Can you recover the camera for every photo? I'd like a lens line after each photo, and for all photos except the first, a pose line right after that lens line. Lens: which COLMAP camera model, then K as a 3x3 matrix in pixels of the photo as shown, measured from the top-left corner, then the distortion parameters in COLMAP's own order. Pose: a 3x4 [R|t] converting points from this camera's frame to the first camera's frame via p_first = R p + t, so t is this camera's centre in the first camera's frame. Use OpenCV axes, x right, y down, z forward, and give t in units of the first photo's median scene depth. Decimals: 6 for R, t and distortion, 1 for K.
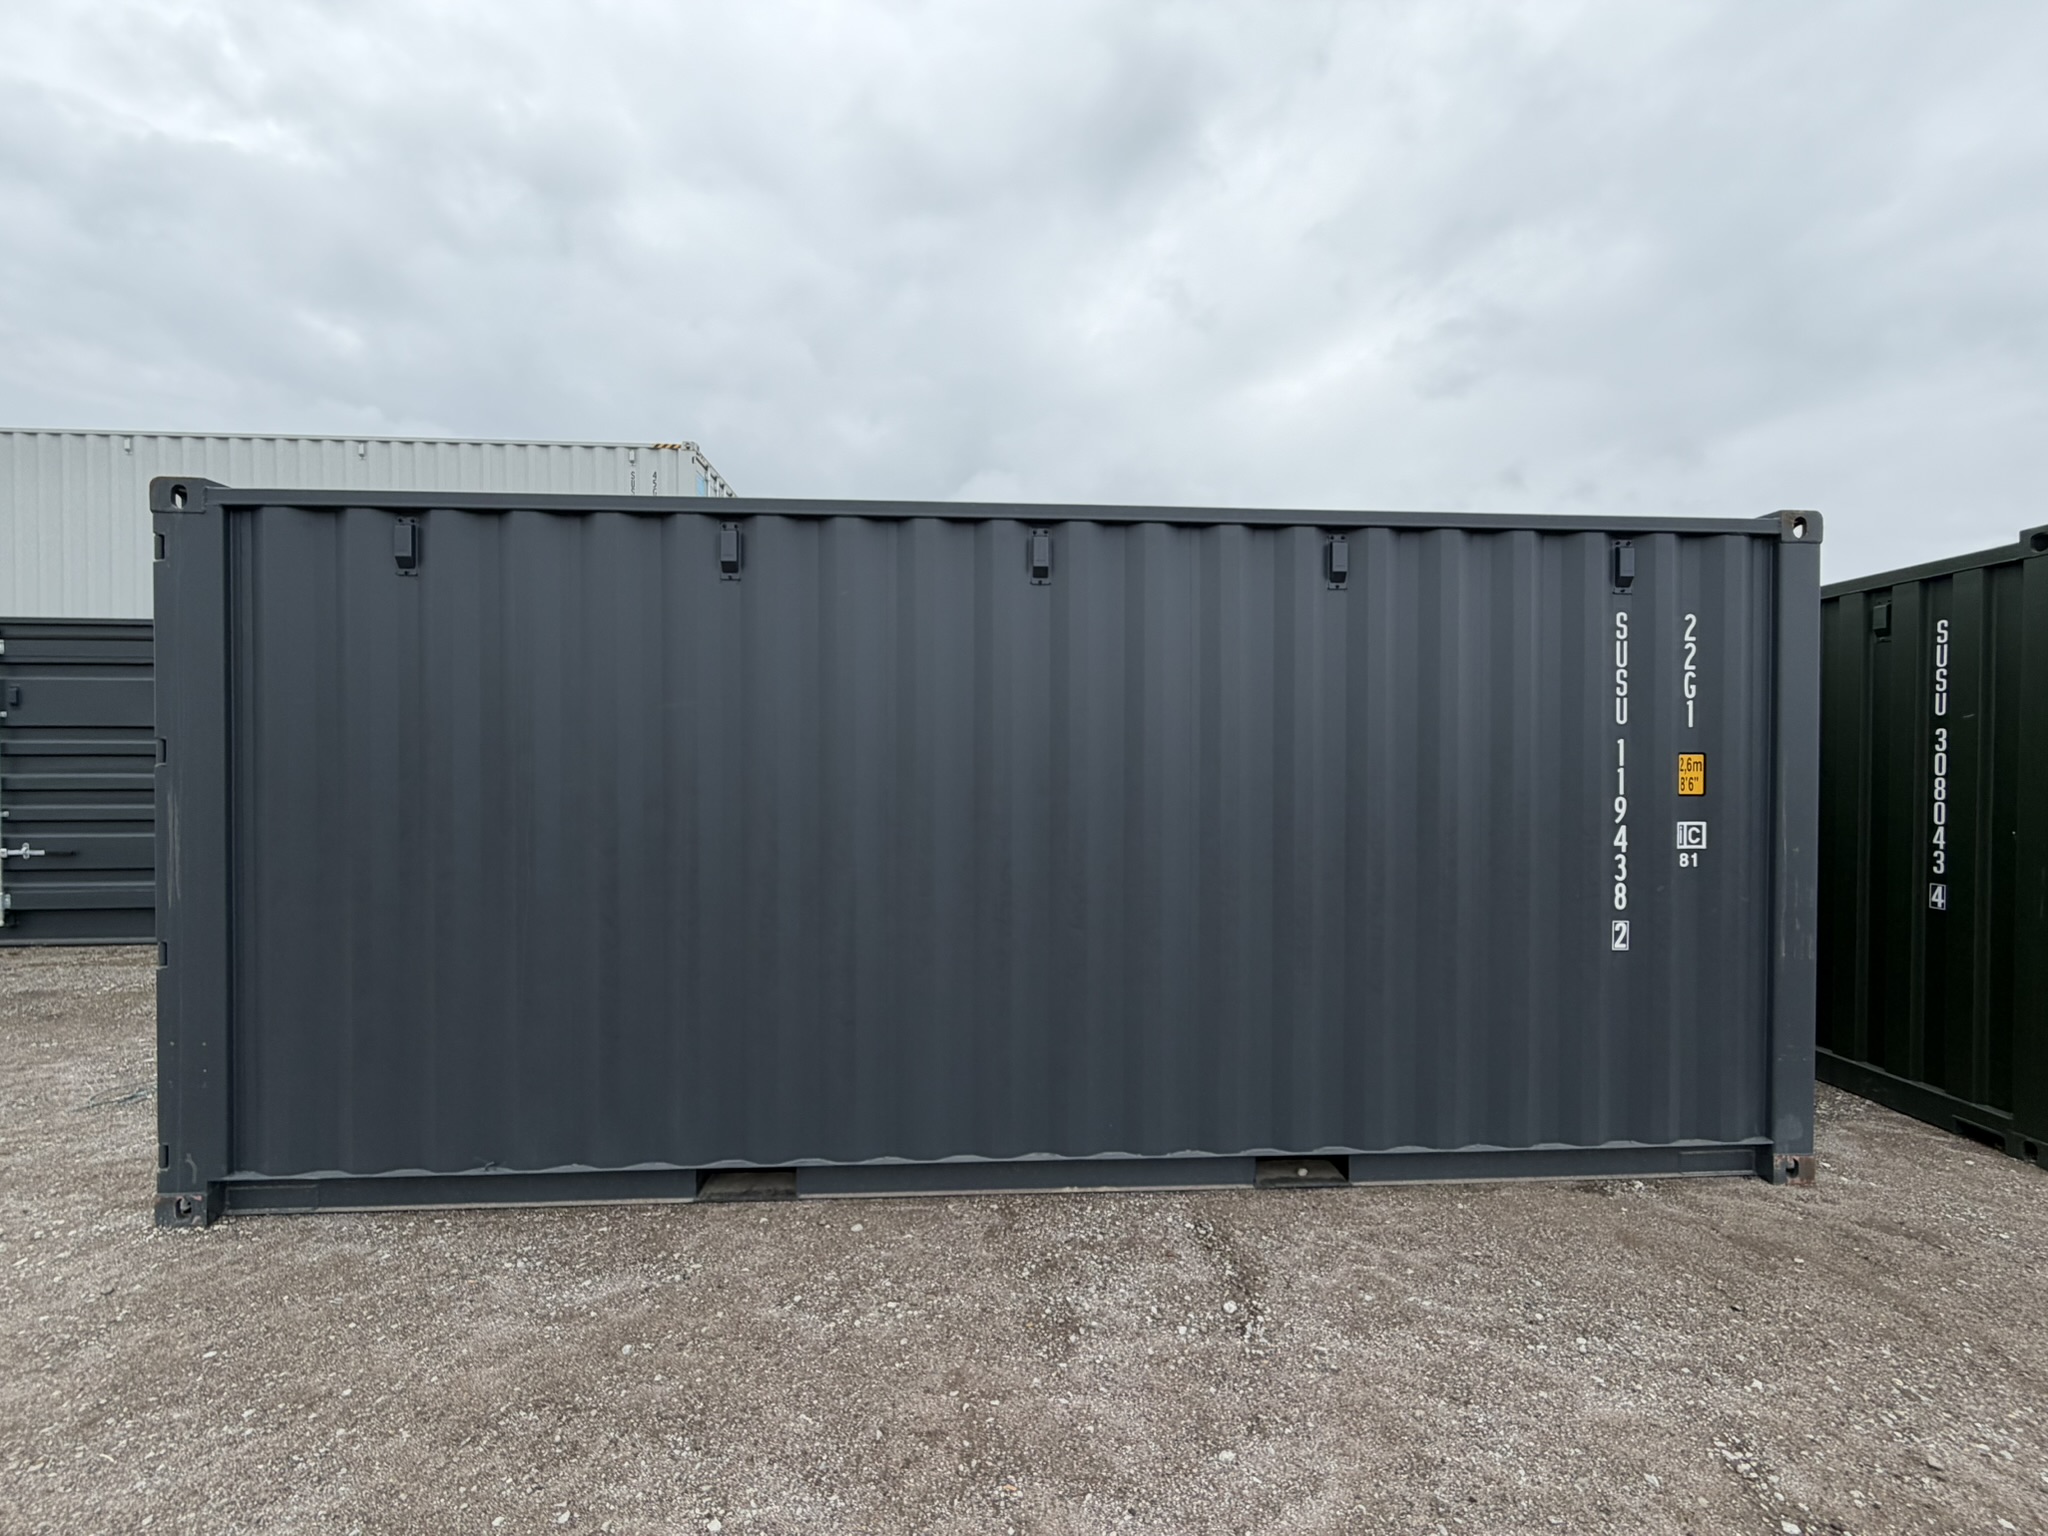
lens RADIAL K [[803.8, 0, 1028.0], [0, 803.8, 779.7], [0, 0, 1]] dist [0.001322, 0.000208]
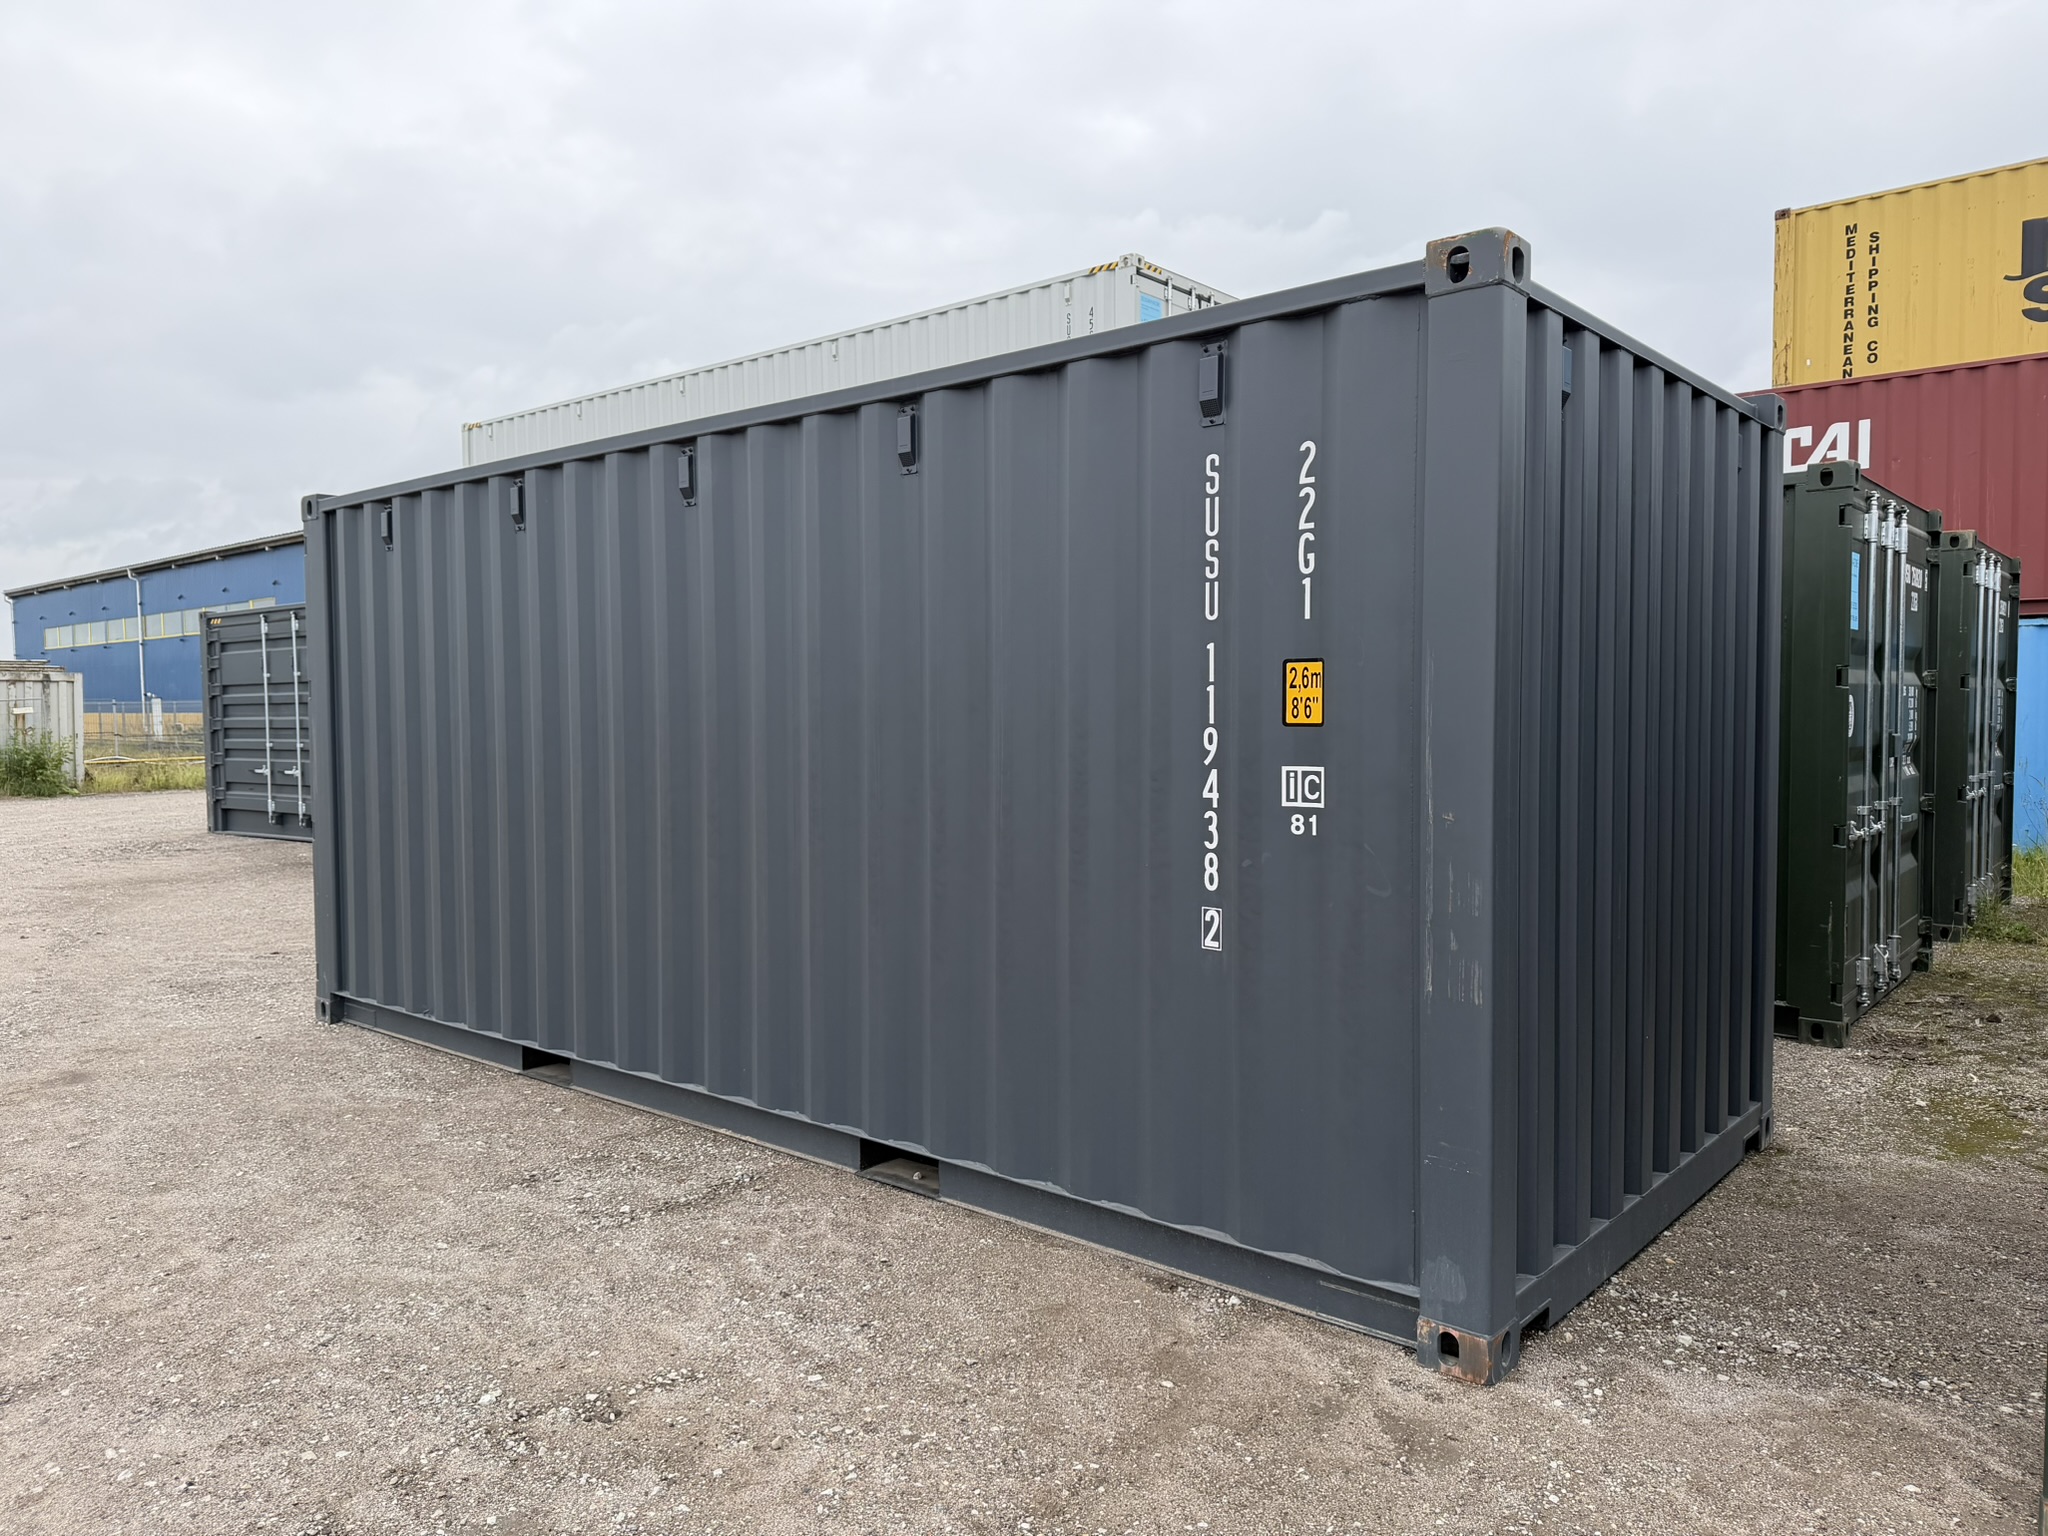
lens RADIAL K [[1413.5, 0, 1024.0], [0, 1413.5, 768.0], [0, 0, 1]] dist [0.095374, -0.114763]
pose [[0.723111, 0.023629, -0.690327, 1.452717], [-0.002557, 0.999499, 0.031534, 0.018644], [0.690727, -0.021038, 0.722810, 0.018891]]
